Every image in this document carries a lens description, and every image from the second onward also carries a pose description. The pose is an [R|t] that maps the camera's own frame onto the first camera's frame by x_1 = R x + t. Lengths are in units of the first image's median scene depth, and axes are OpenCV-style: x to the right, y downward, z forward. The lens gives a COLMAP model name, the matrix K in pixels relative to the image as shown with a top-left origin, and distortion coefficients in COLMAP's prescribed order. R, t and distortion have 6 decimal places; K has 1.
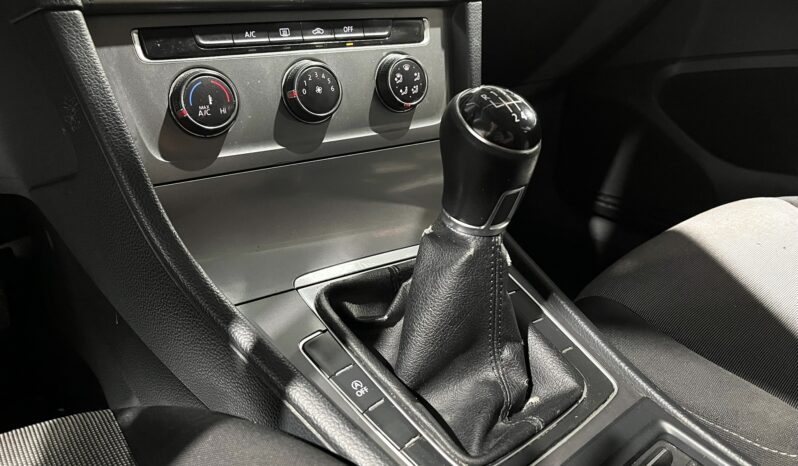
lens RADIAL K [[598.9, 0, 399.0], [0, 598.9, 233.0], [0, 0, 1]] dist [0.054717, -0.078242]
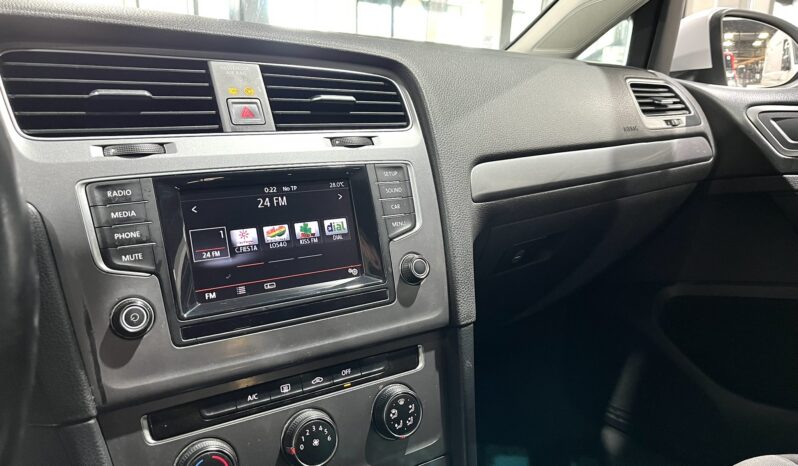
lens RADIAL K [[598.9, 0, 399.0], [0, 598.9, 233.0], [0, 0, 1]] dist [0.054717, -0.078242]
pose [[0.999656, -0.003486, -0.025990, 0.039256], [-0.001564, 0.981436, -0.191786, -0.391334], [0.026176, 0.191760, 0.981093, -0.092837]]
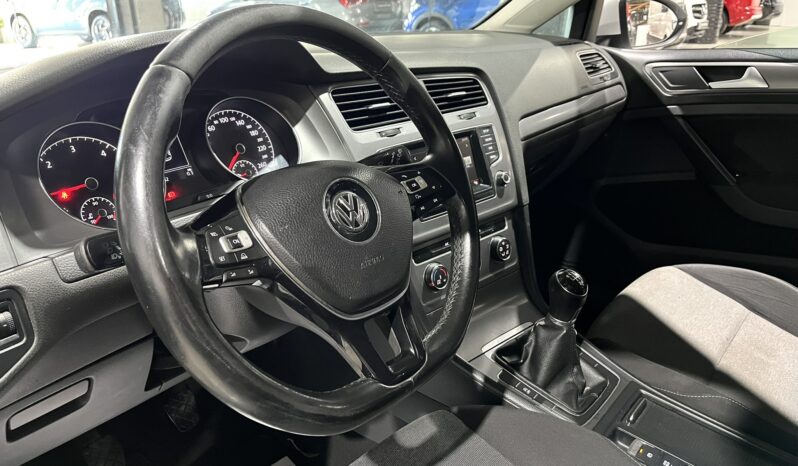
lens RADIAL K [[598.9, 0, 399.0], [0, 598.9, 233.0], [0, 0, 1]] dist [0.054717, -0.078242]
pose [[0.986370, -0.101589, 0.129438, -0.682126], [0.109585, 0.992387, -0.056212, -0.250346], [-0.122742, 0.069631, 0.989993, -1.174983]]
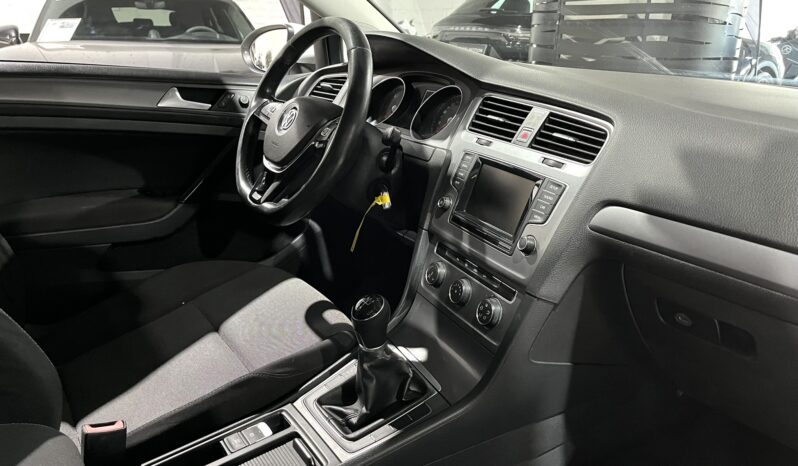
lens RADIAL K [[598.9, 0, 399.0], [0, 598.9, 233.0], [0, 0, 1]] dist [0.054717, -0.078242]
pose [[-0.183755, 0.250225, -0.950590, 1.868451], [-0.468248, 0.828003, 0.308471, -0.967783], [0.864279, 0.501795, -0.034982, 0.781461]]
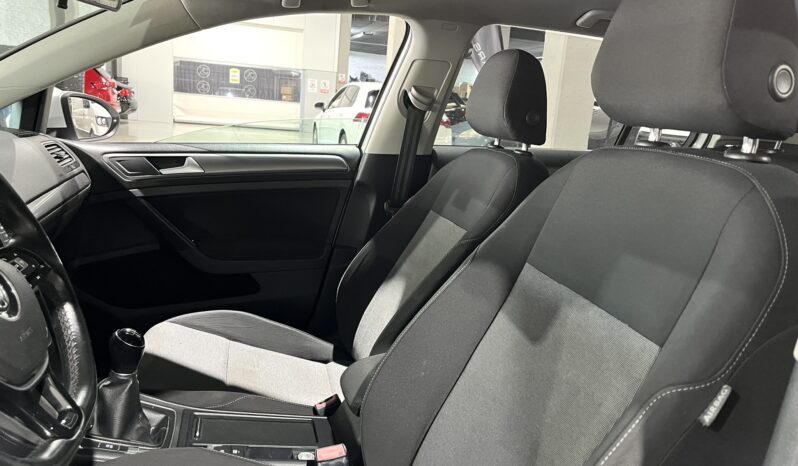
lens RADIAL K [[598.9, 0, 399.0], [0, 598.9, 233.0], [0, 0, 1]] dist [0.054717, -0.078242]
pose [[0.449747, -0.176267, 0.875590, -1.373231], [0.321832, 0.946461, 0.025225, -0.245558], [-0.833158, 0.270448, 0.482396, -1.347974]]
